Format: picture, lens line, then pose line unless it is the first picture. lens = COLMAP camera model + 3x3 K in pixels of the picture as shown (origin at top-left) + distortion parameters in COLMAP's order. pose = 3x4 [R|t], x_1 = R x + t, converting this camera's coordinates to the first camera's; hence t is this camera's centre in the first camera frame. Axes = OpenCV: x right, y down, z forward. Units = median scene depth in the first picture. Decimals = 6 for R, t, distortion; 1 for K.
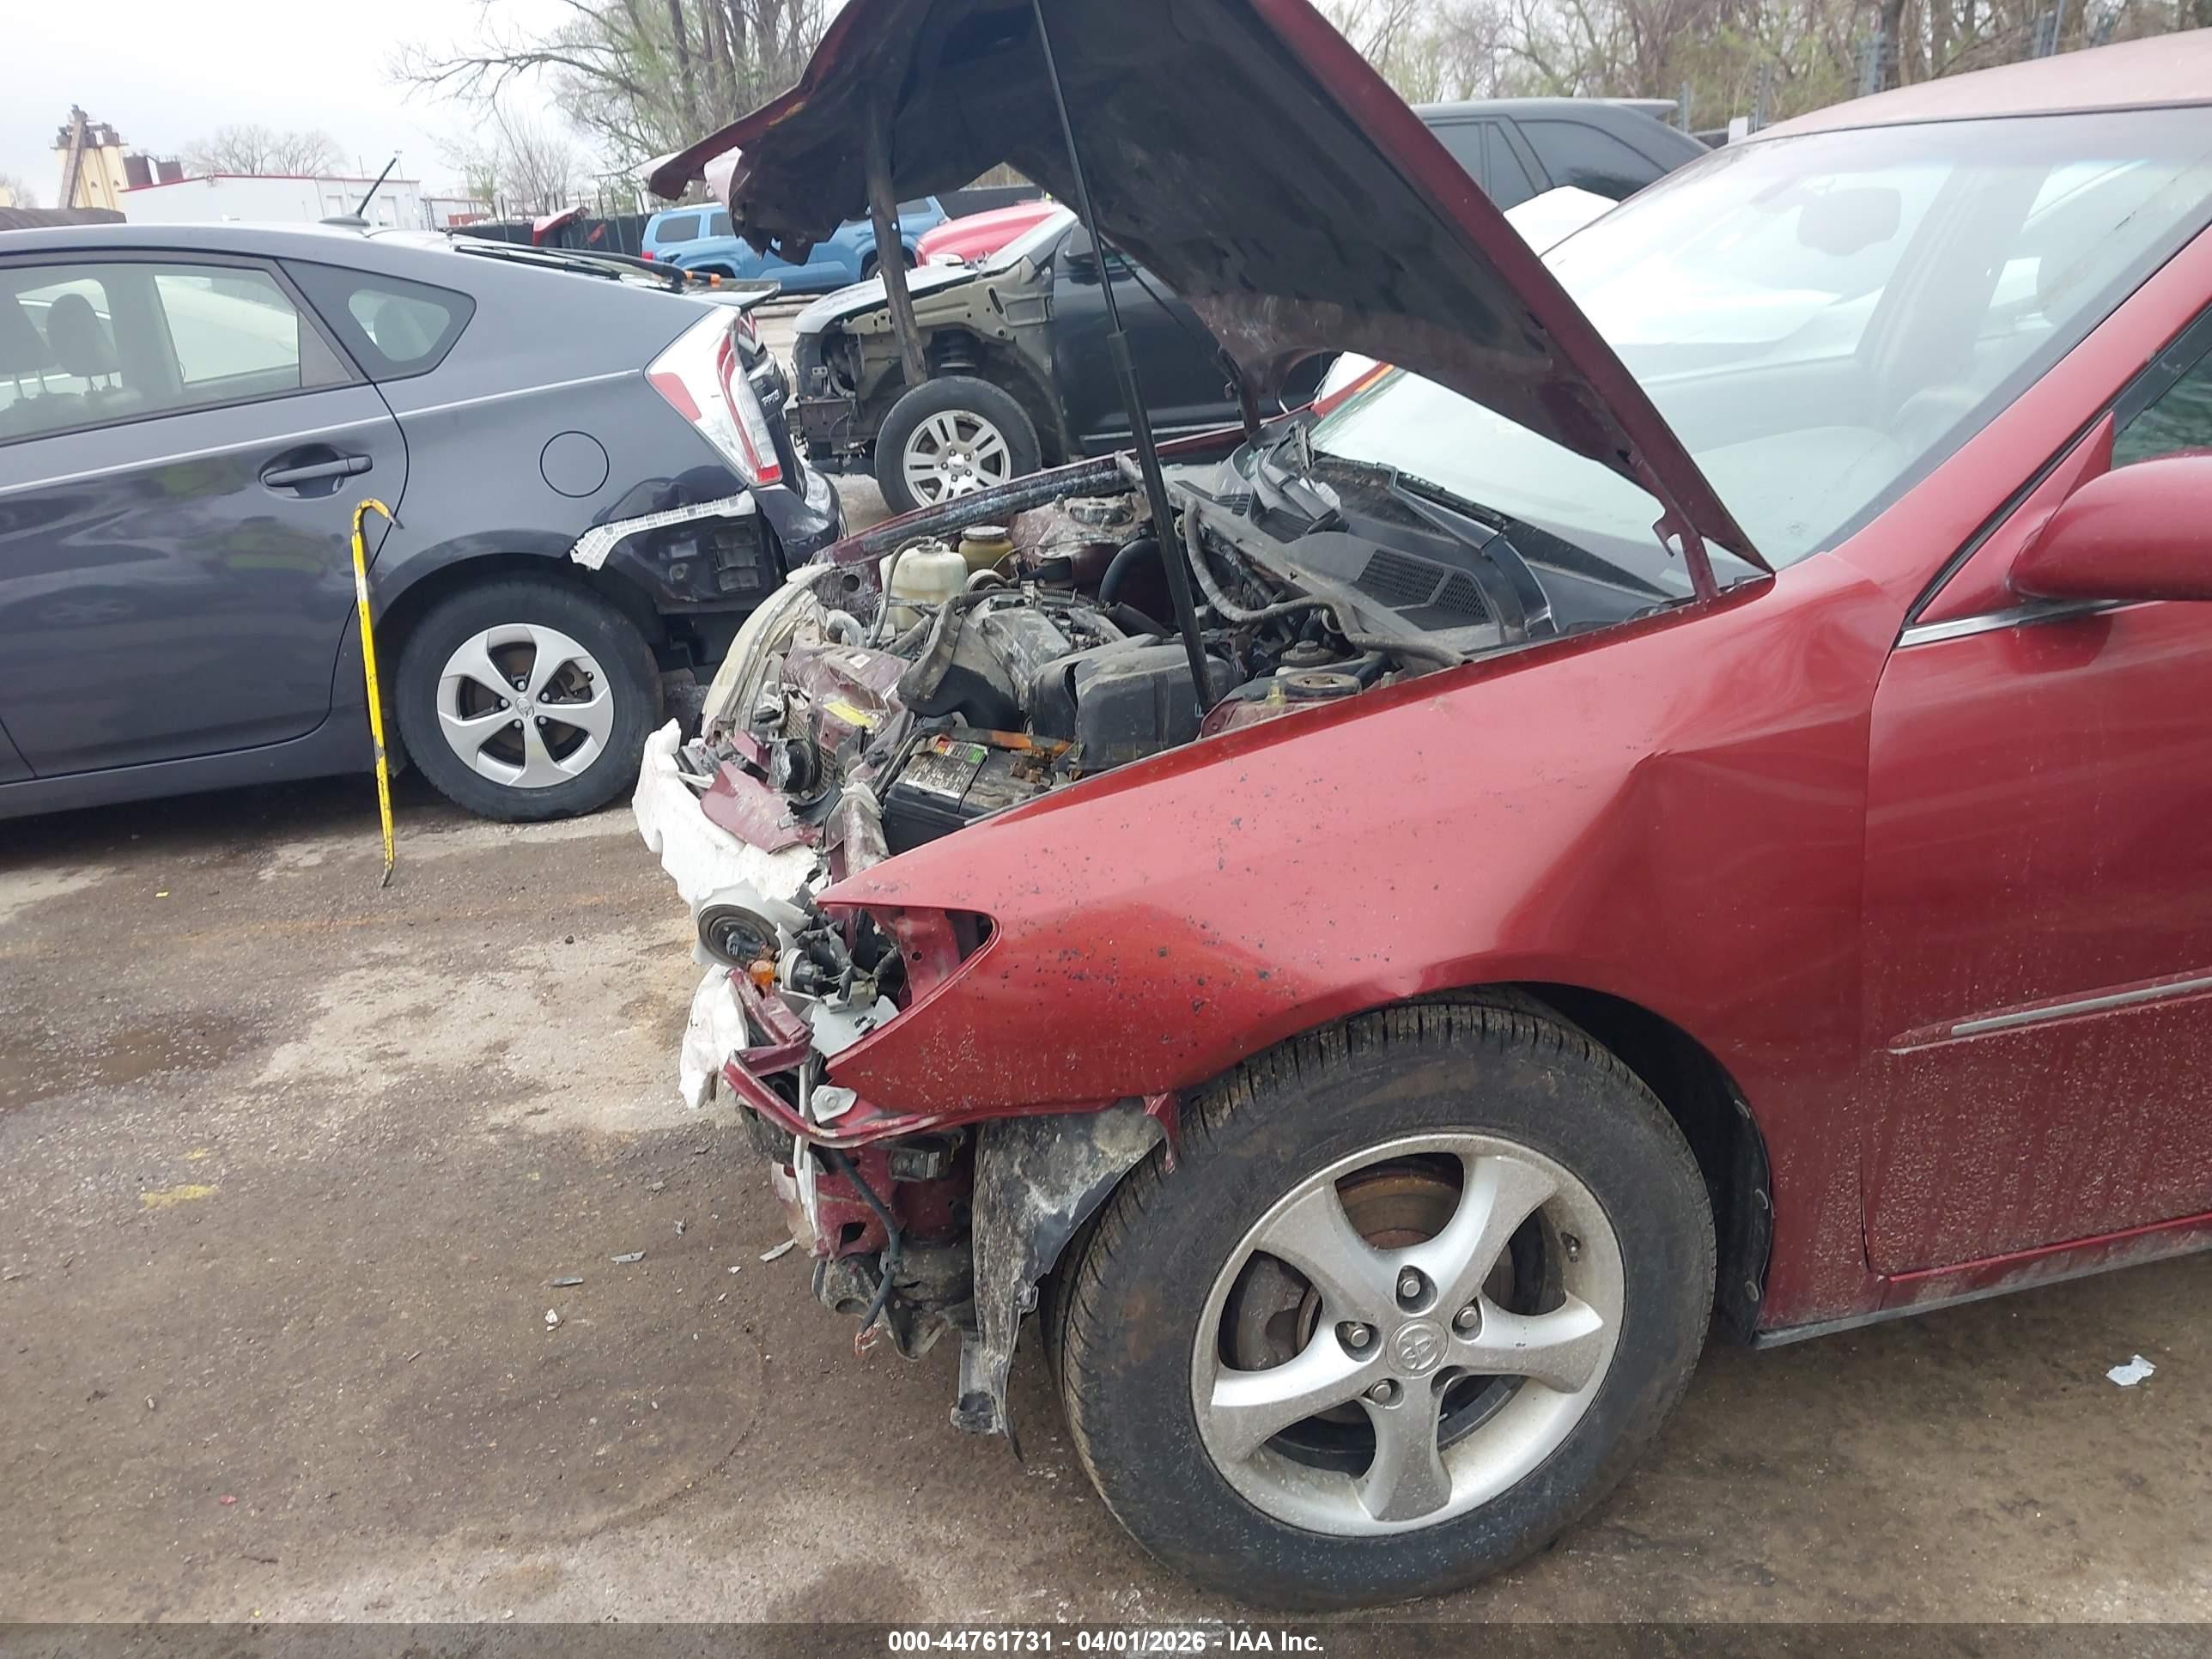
lens RADIAL K [[1727.2, 0, 1082.0], [0, 1727.2, 857.8], [0, 0, 1]] dist [0.015637, -0.029007]
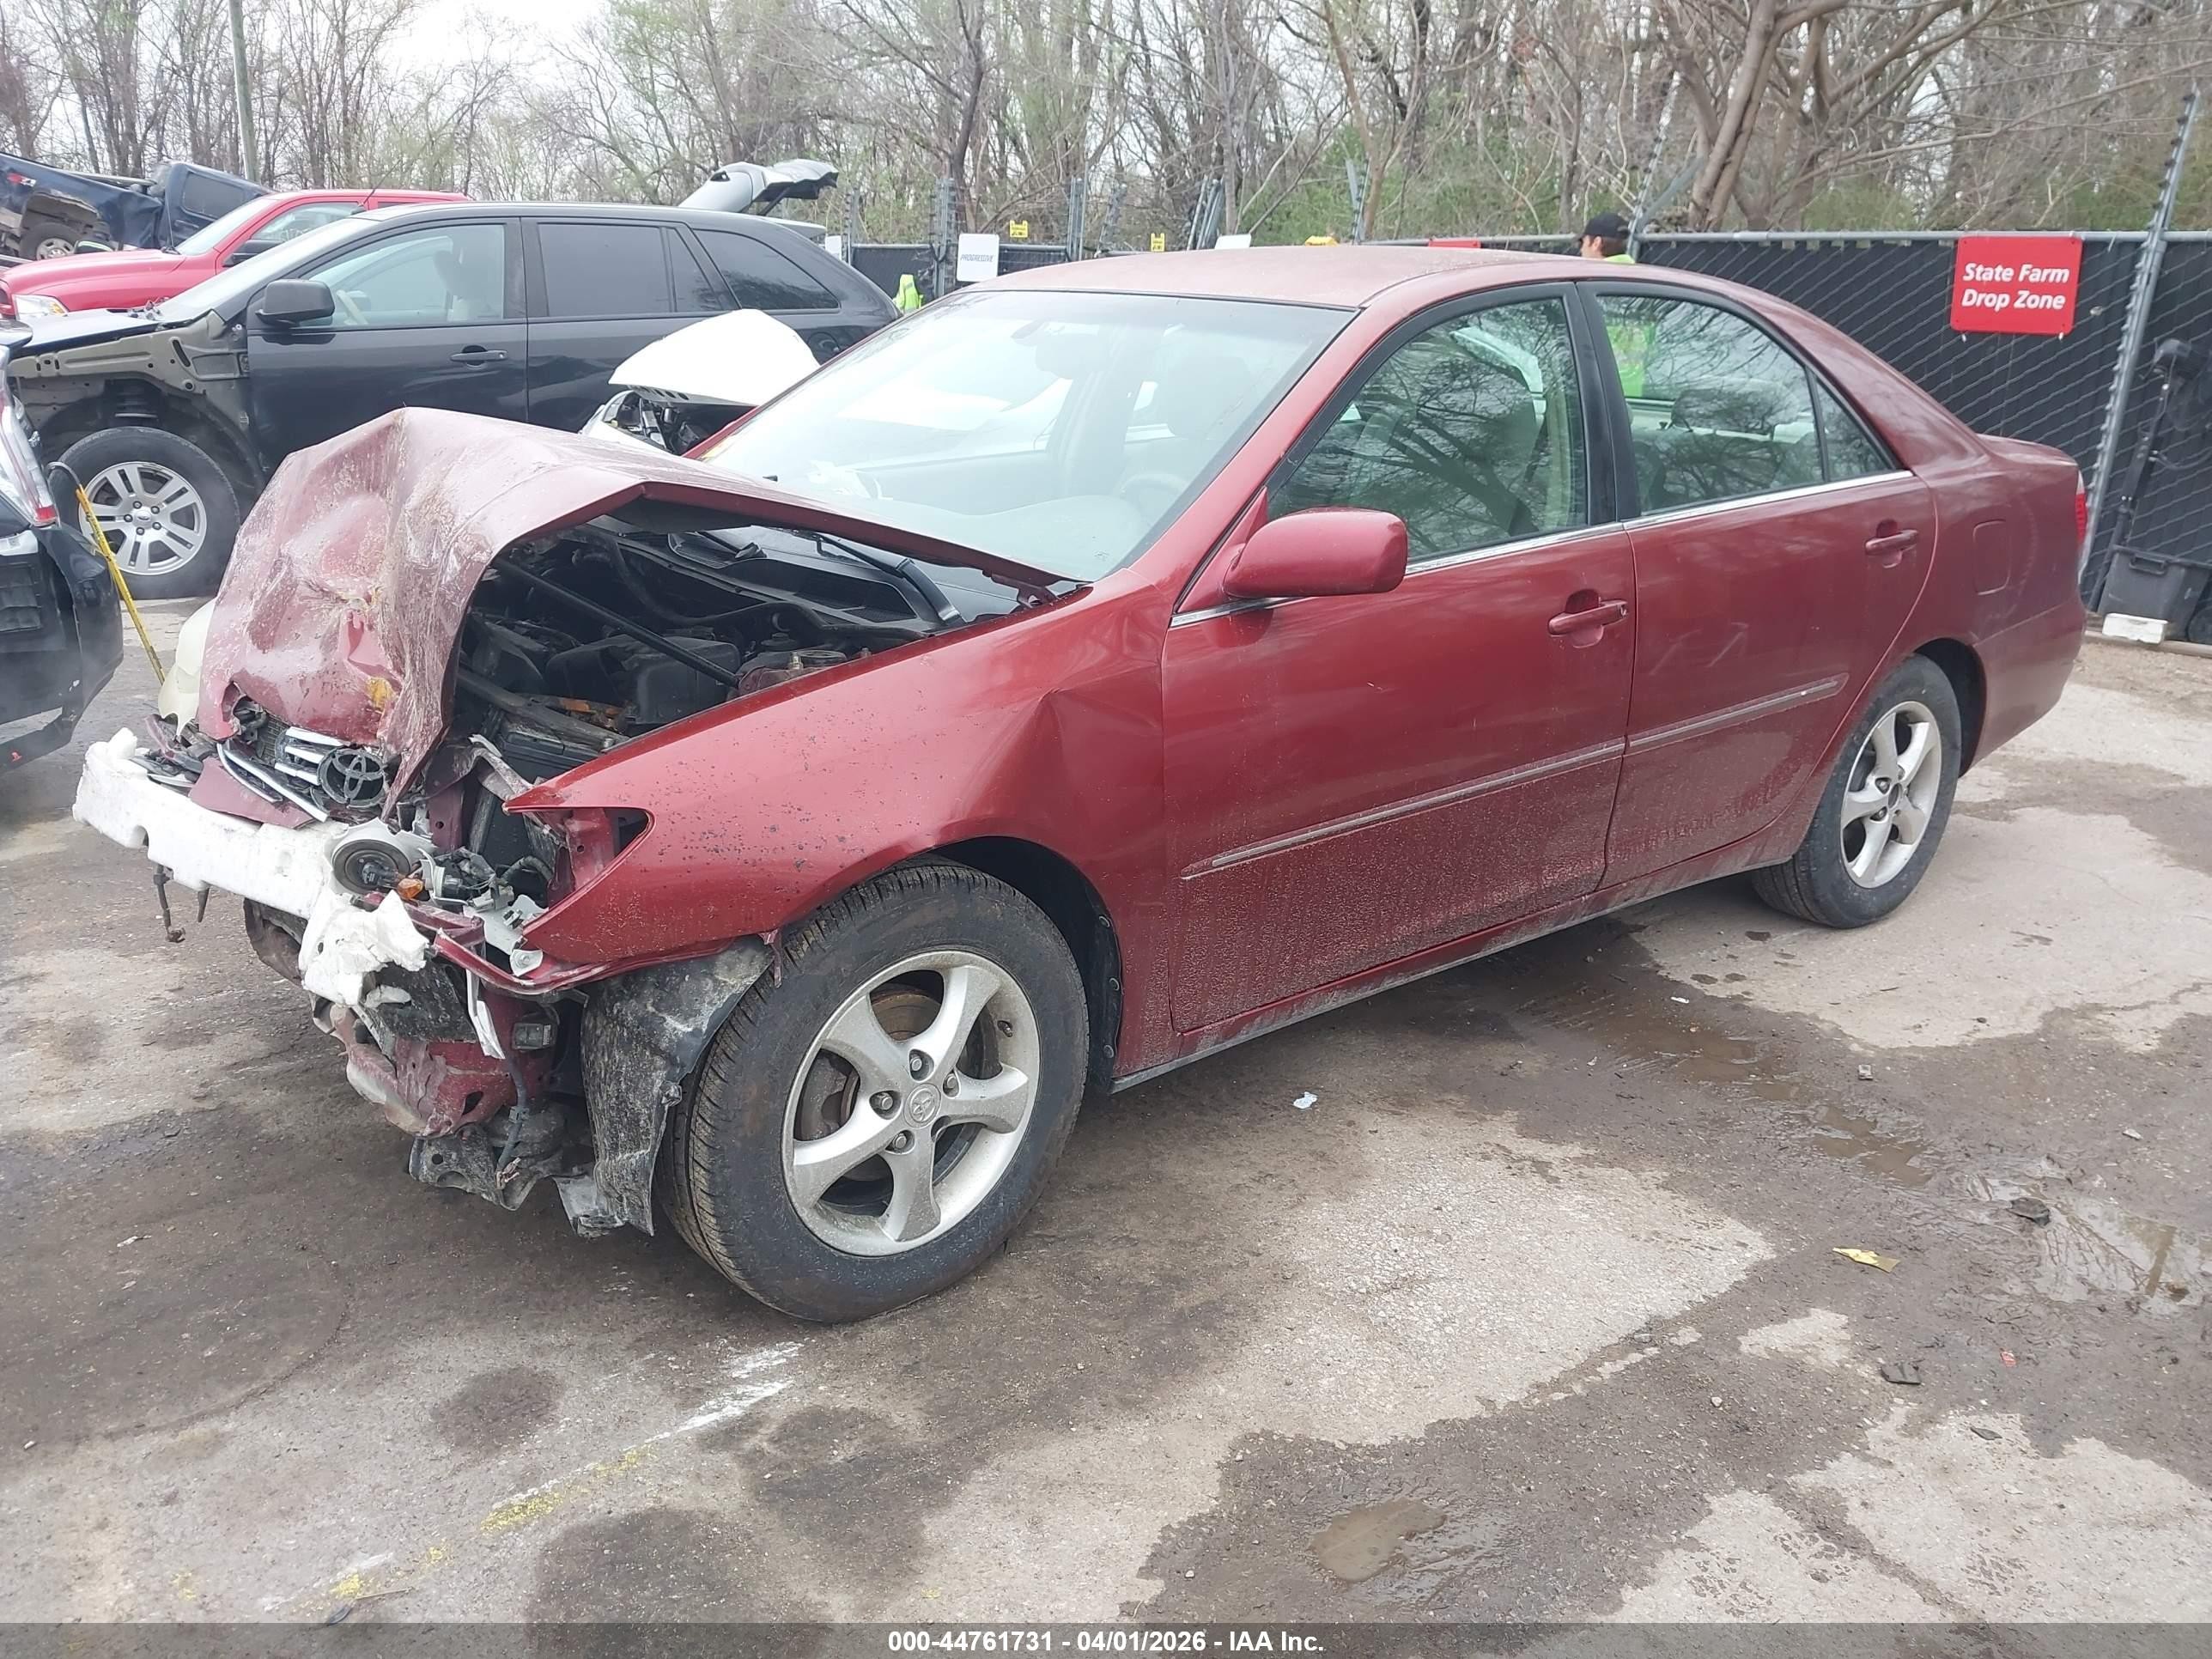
lens RADIAL K [[1727.2, 0, 1094.0], [0, 1727.2, 831.2], [0, 0, 1]] dist [0.015637, -0.029007]
pose [[0.874102, -0.058453, 0.482213, -0.350903], [0.086254, 0.995635, -0.035663, 0.110277], [-0.478023, 0.072766, 0.875328, -0.344648]]
